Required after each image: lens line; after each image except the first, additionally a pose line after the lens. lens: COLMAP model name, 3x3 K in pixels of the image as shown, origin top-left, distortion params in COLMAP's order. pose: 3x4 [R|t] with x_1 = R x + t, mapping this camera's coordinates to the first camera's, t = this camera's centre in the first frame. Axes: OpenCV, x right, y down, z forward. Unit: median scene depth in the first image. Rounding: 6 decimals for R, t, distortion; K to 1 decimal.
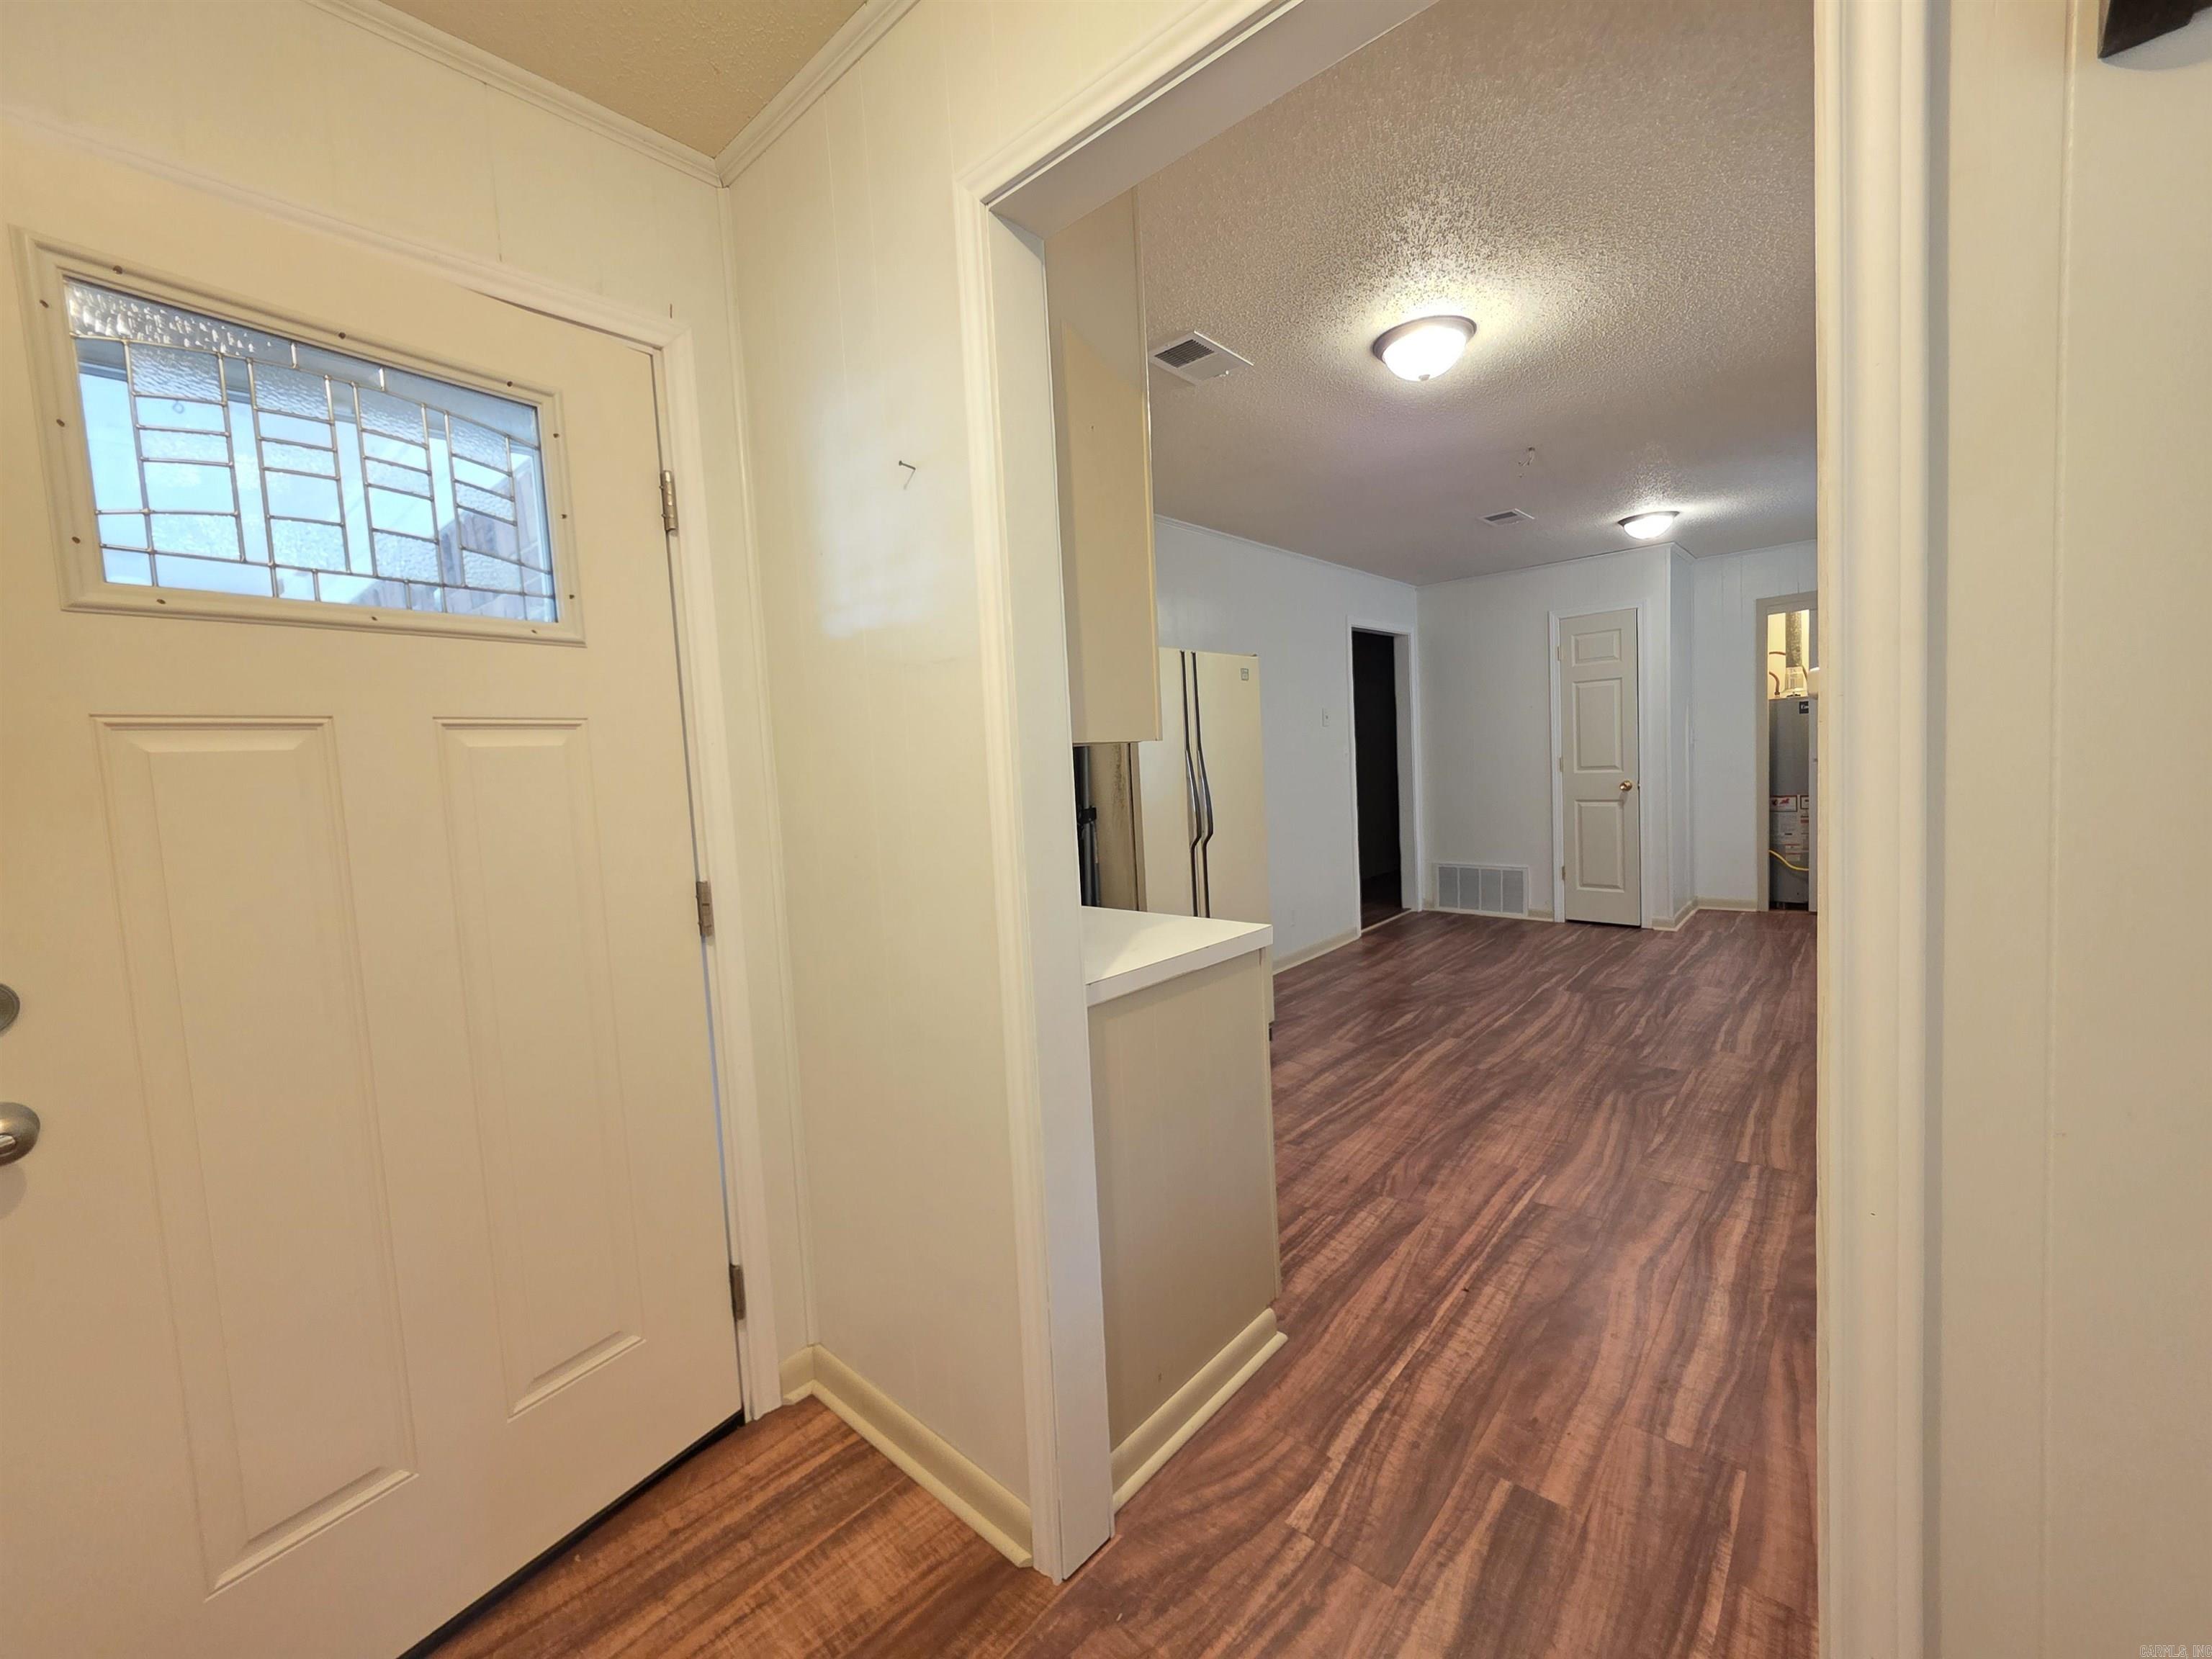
lens RADIAL K [[891.1, 0, 1114.7], [0, 891.1, 820.3], [0, 0, 1]] dist [0.000290, 0.000224]
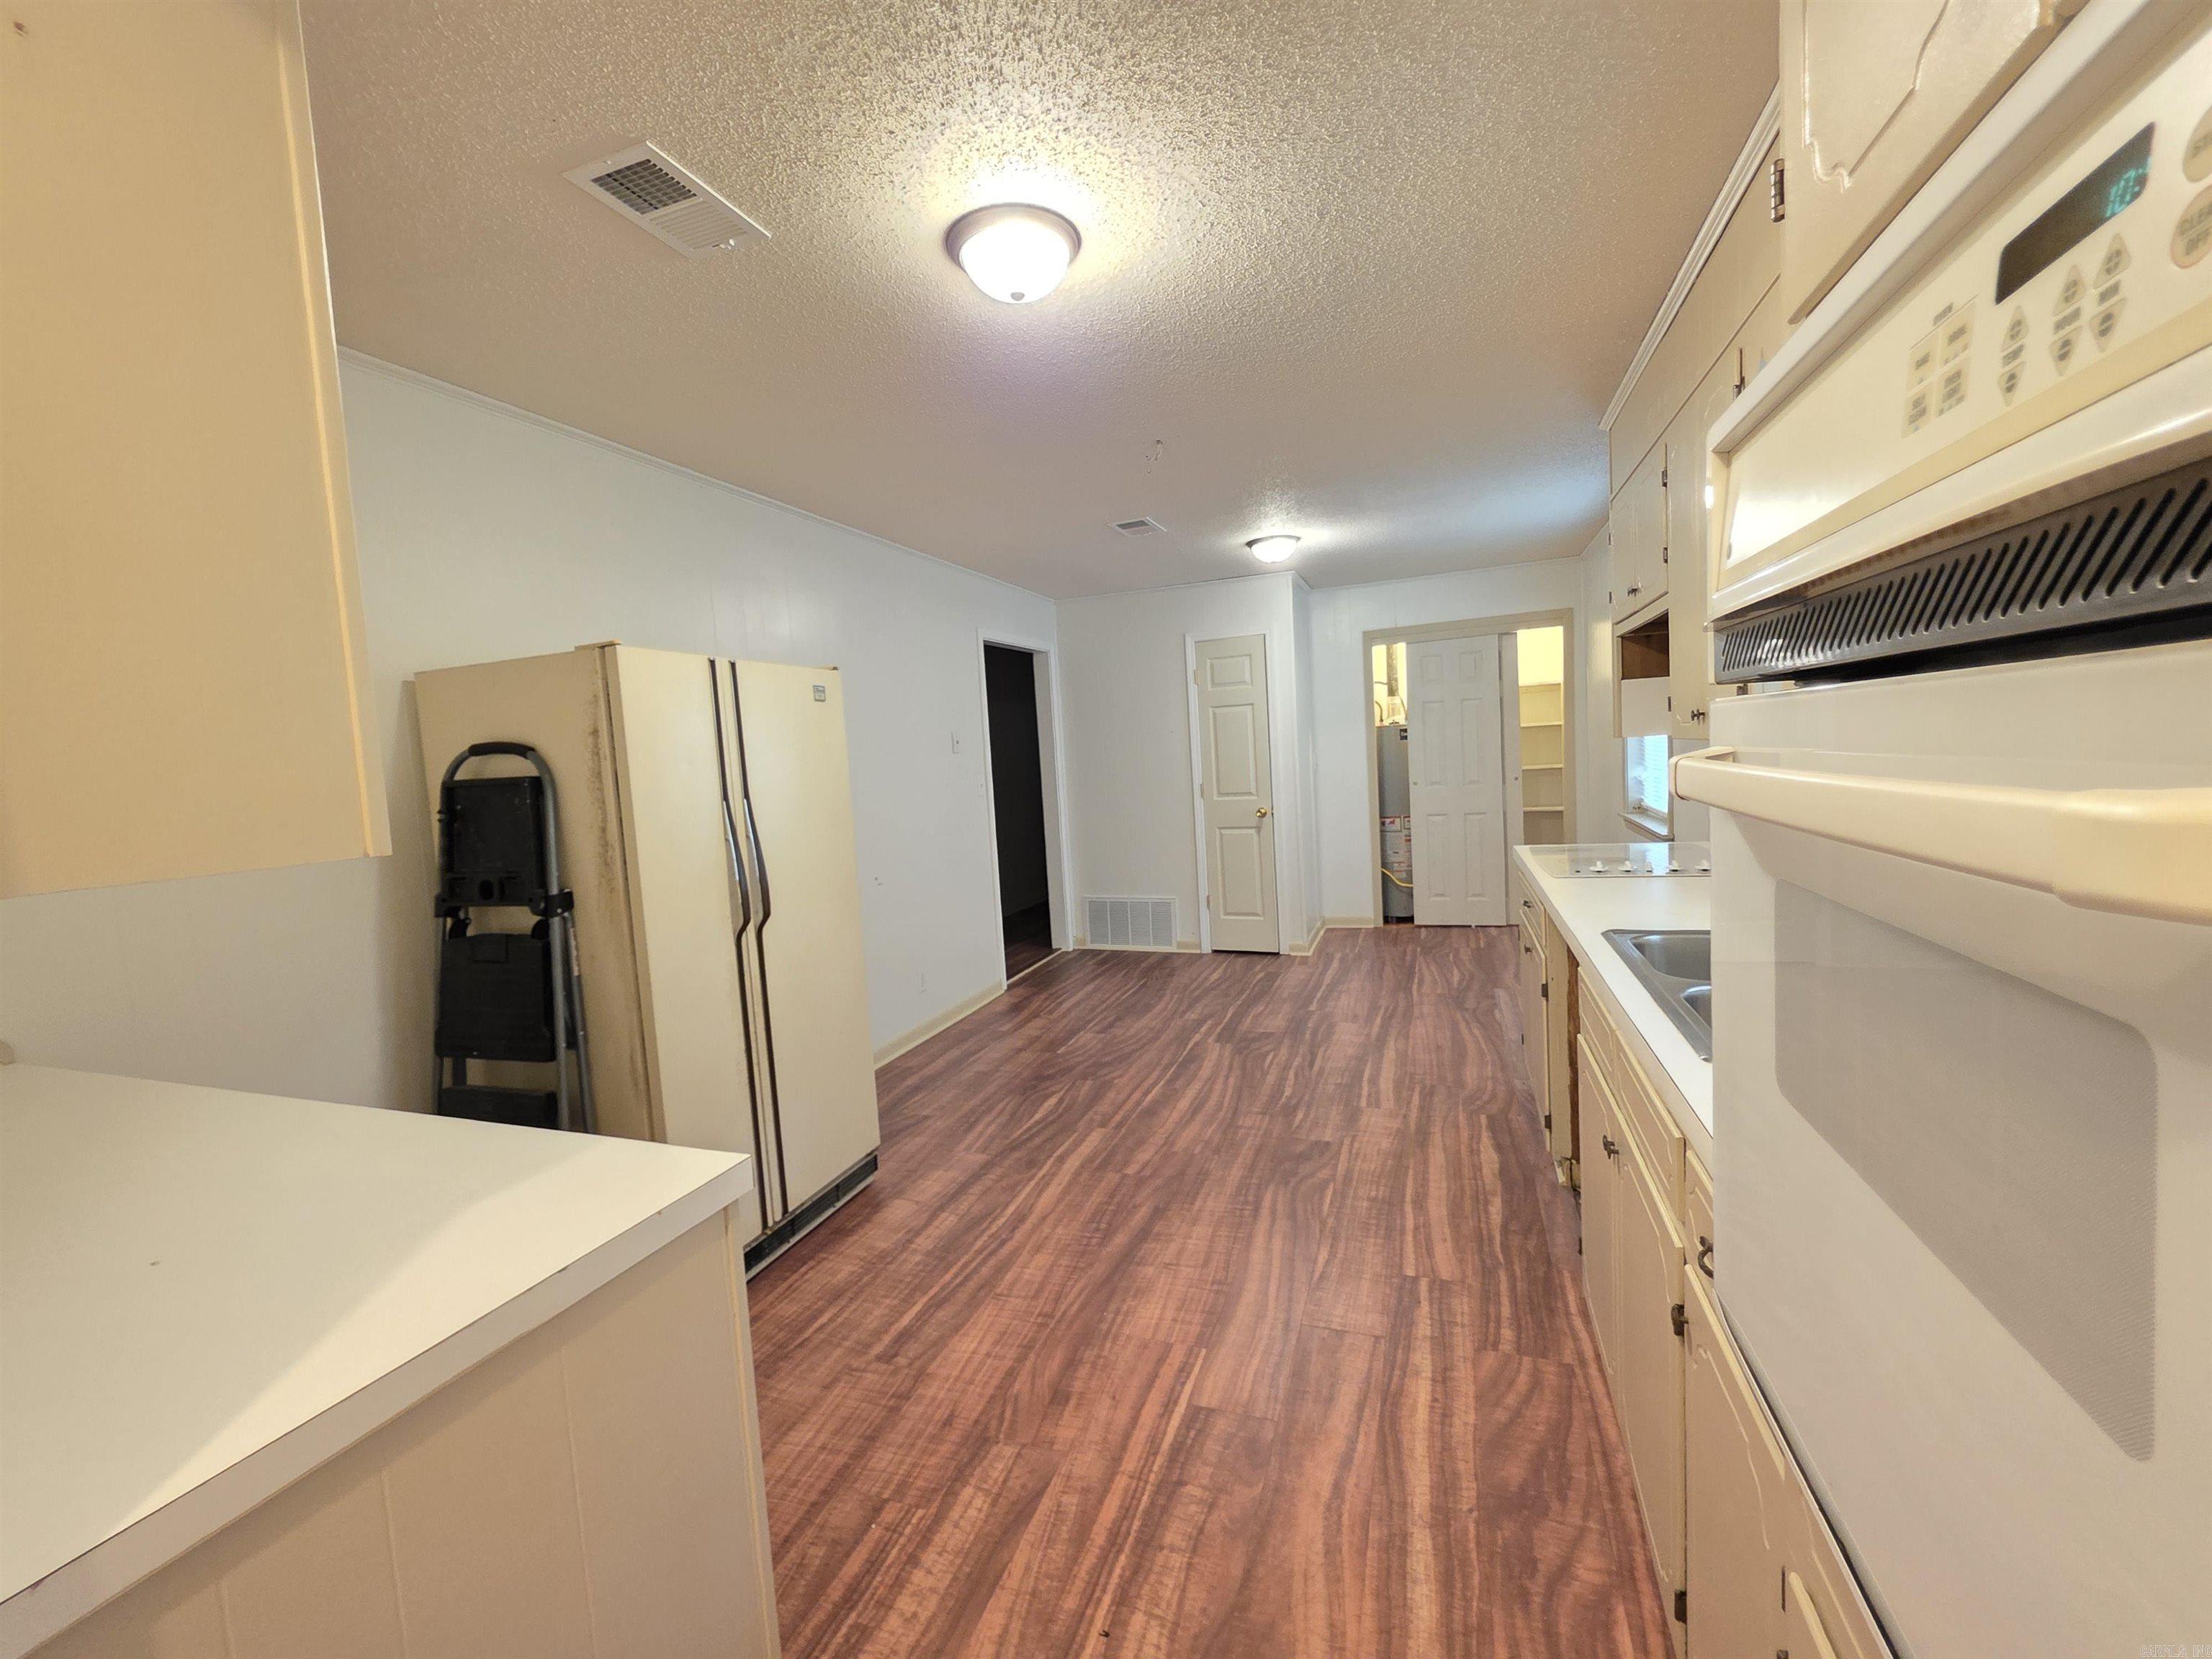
lens RADIAL K [[891.1, 0, 1118.1], [0, 891.1, 823.9], [0, 0, 1]] dist [0.000290, 0.000224]
pose [[0.931855, -0.030695, 0.361530, 0.145554], [0.035240, 0.999361, -0.005984, -0.056967], [-0.361116, 0.018317, 0.932341, 0.293938]]
